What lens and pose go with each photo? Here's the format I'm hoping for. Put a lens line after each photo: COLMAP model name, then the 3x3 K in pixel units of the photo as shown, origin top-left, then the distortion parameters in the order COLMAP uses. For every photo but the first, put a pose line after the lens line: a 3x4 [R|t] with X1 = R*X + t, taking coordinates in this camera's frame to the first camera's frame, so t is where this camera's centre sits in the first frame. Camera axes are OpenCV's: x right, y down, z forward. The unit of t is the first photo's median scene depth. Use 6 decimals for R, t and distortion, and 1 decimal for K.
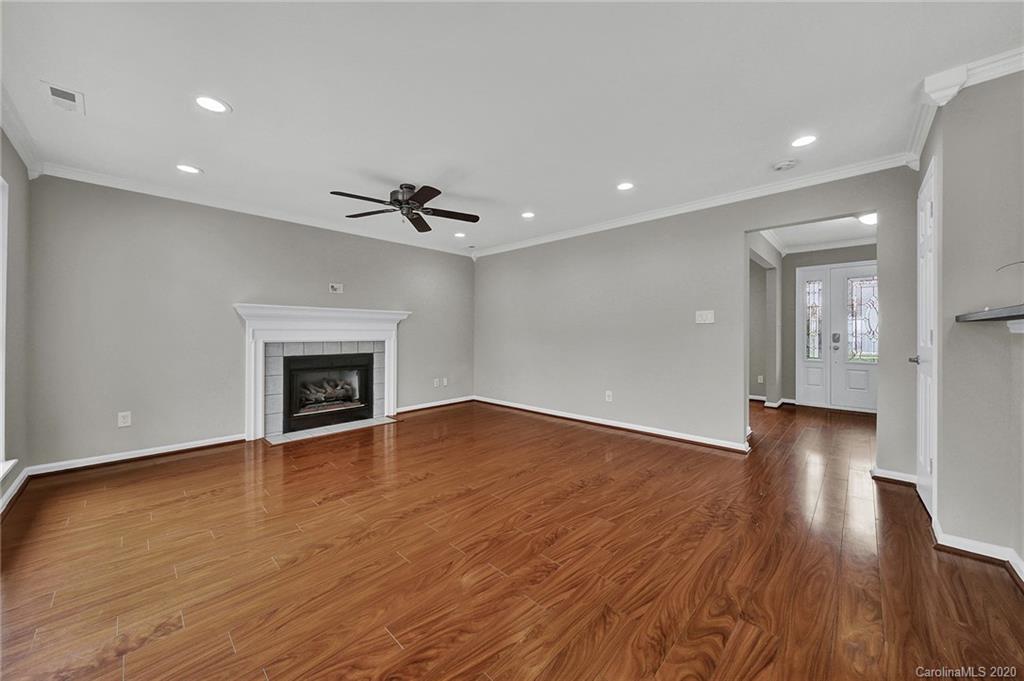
lens RADIAL K [[367.7, 0, 511.5], [0, 367.7, 333.8], [0, 0, 1]] dist [-0.006233, -0.000097]
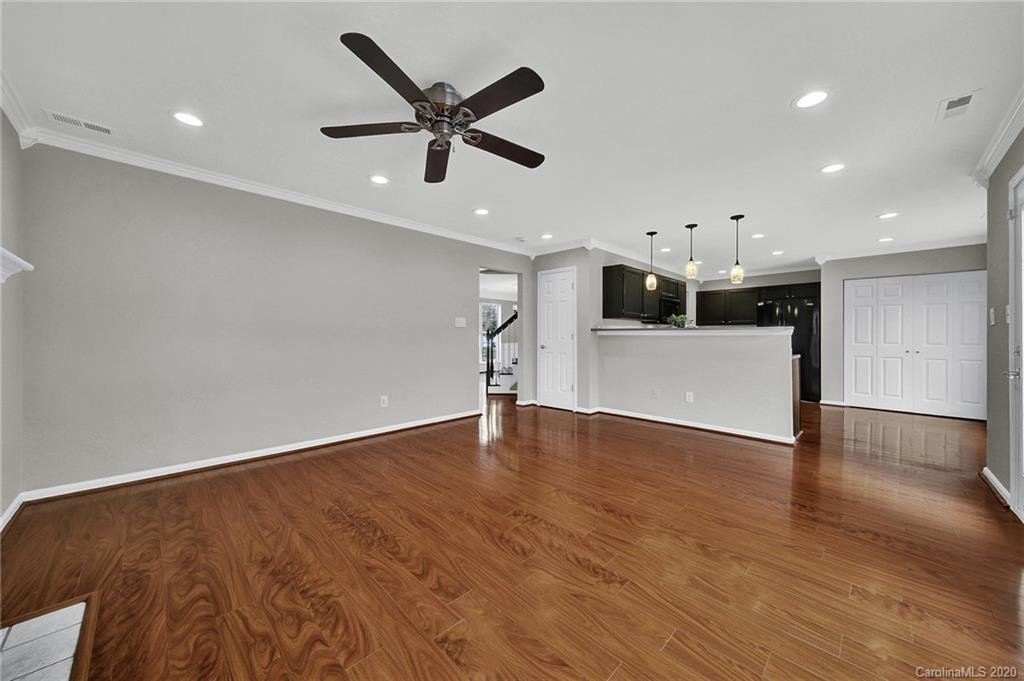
lens RADIAL K [[367.7, 0, 515.7], [0, 367.7, 333.2], [0, 0, 1]] dist [-0.006233, -0.000097]
pose [[0.014004, 0.007674, 0.999872, -0.848563], [0.000082, 0.999971, -0.007676, 0.004030], [-0.999902, 0.000189, 0.014003, 0.835689]]
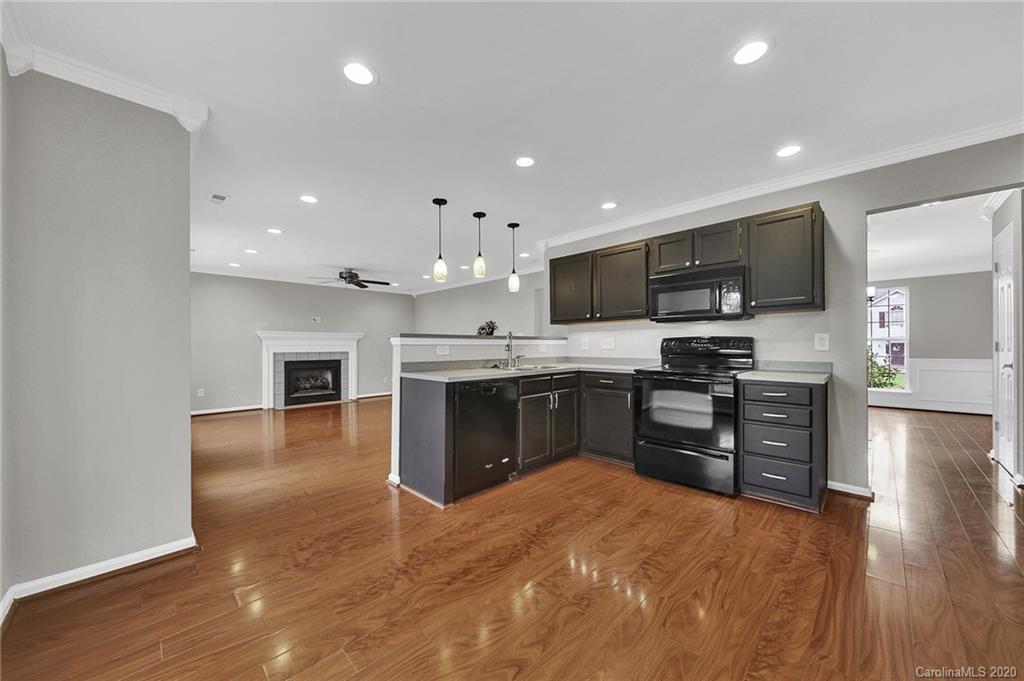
lens RADIAL K [[367.7, 0, 516.2], [0, 367.7, 344.1], [0, 0, 1]] dist [-0.006233, -0.000097]
pose [[0.999941, -0.008681, -0.006455, 0.448130], [0.008661, 0.999958, -0.003149, -0.004062], [0.006482, 0.003093, 0.999974, -0.669717]]
